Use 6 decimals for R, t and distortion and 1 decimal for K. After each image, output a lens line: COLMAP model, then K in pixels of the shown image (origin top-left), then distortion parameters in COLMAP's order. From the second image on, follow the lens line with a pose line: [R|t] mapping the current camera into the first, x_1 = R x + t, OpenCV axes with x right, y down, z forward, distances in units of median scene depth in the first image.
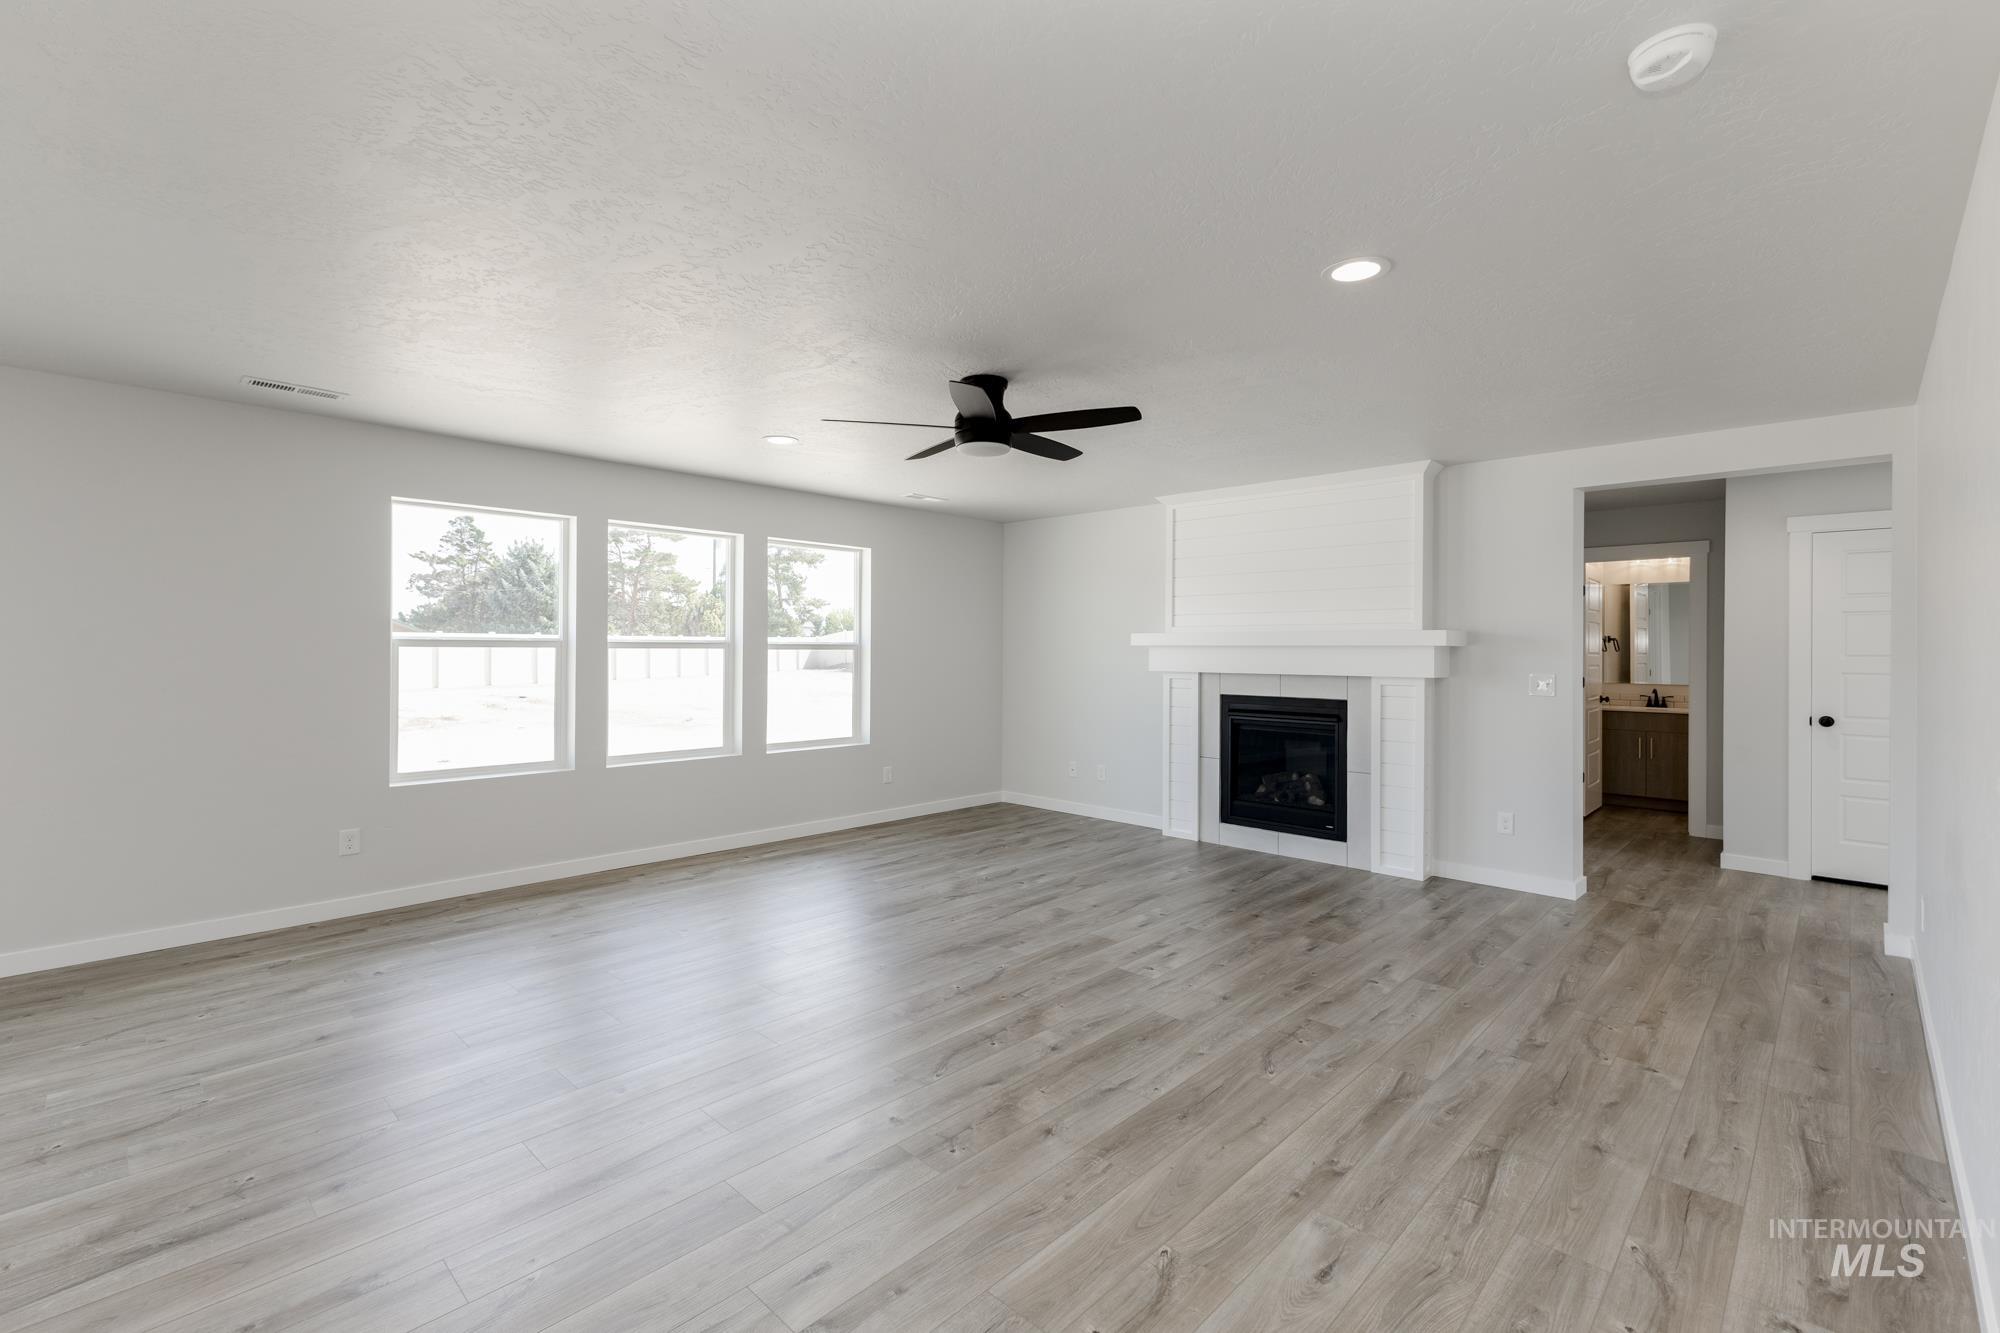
lens RADIAL K [[882.0, 0, 998.0], [0, 882.0, 657.3], [0, 0, 1]] dist [0.010937, -0.001104]
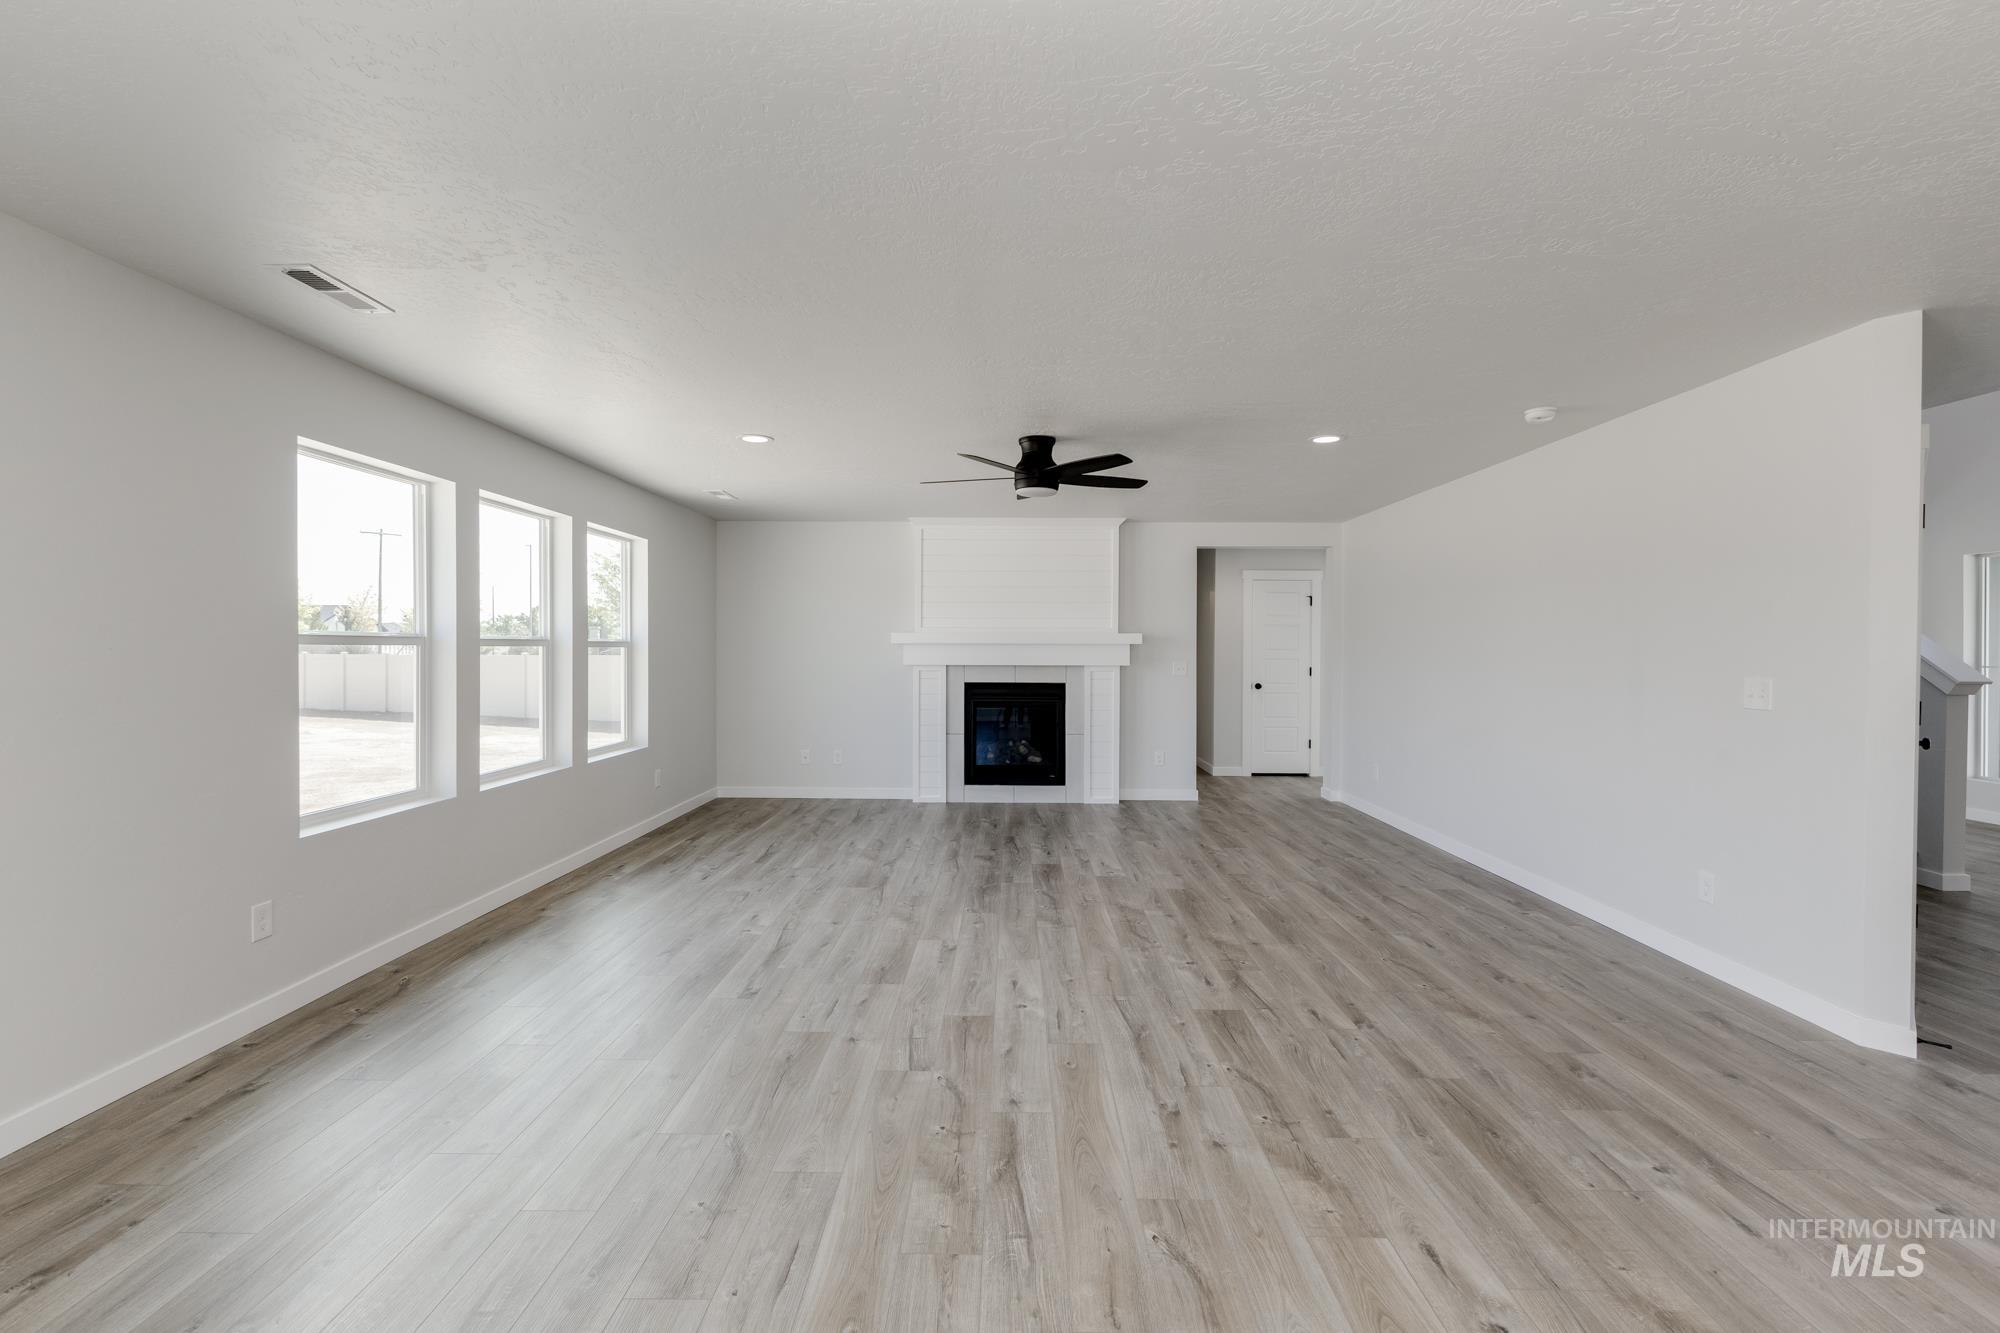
lens RADIAL K [[882.0, 0, 999.3], [0, 882.0, 680.5], [0, 0, 1]] dist [0.010937, -0.001104]
pose [[0.726212, -0.027825, 0.686907, -0.717186], [0.006440, 0.999412, 0.033675, -0.003332], [-0.687440, -0.020032, 0.725964, 0.077833]]
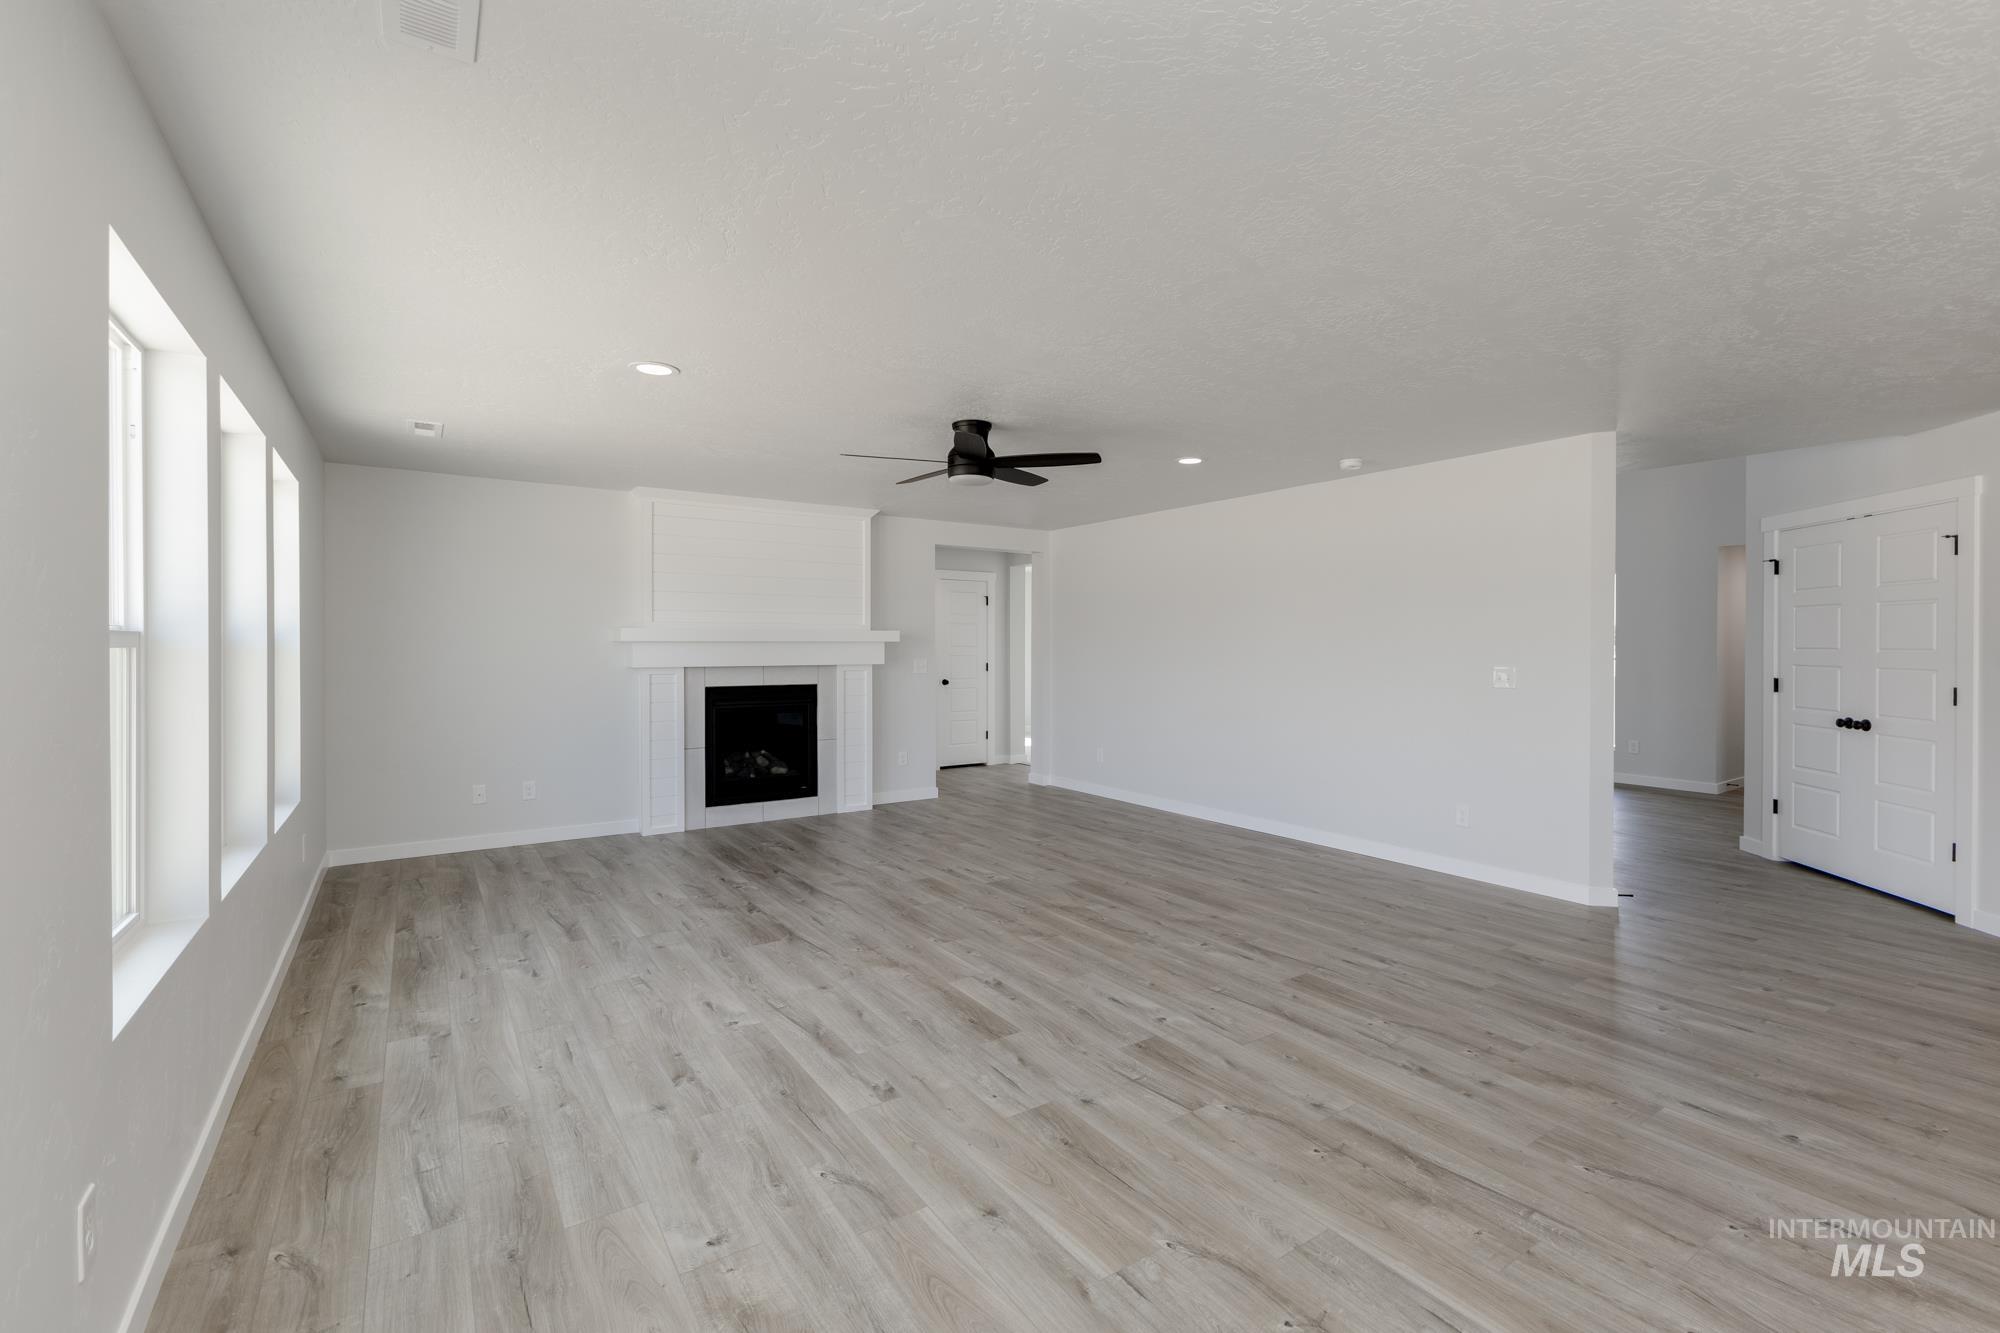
lens RADIAL K [[882.0, 0, 1019.9], [0, 882.0, 664.2], [0, 0, 1]] dist [0.010937, -0.001104]
pose [[0.191829, -0.026171, 0.981079, -0.903350], [0.009156, 0.999649, 0.024876, -0.010621], [-0.981386, 0.004211, 0.192001, 0.536054]]
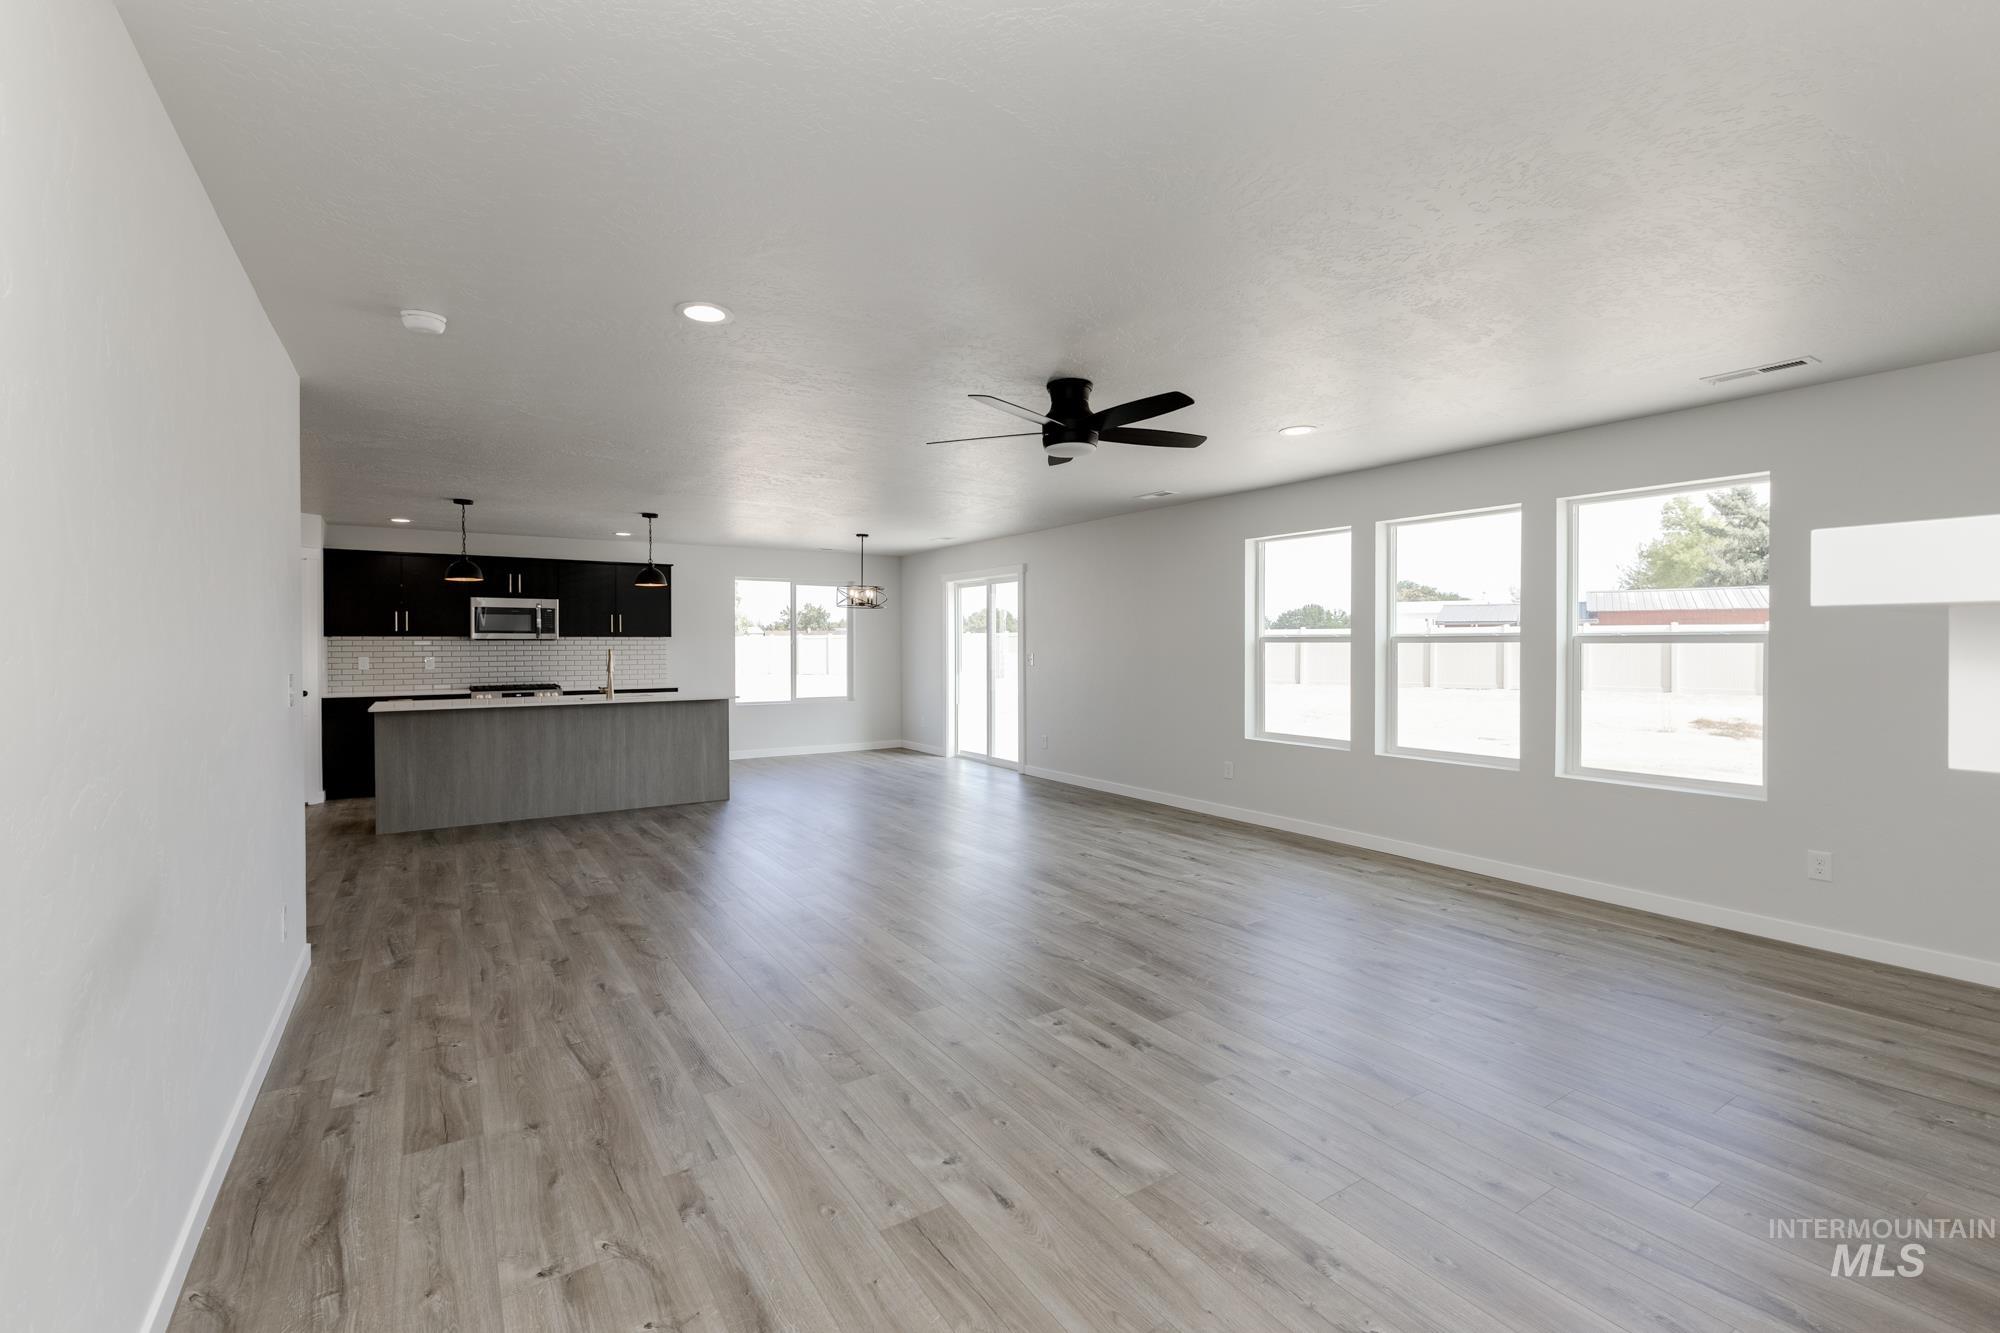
lens RADIAL K [[882.0, 0, 985.9], [0, 882.0, 652.7], [0, 0, 1]] dist [0.010937, -0.001104]
pose [[-0.244501, 0.005743, -0.969632, 0.773701], [-0.006379, 0.999951, 0.007531, -0.002772], [0.969628, 0.008027, -0.244452, 0.882125]]
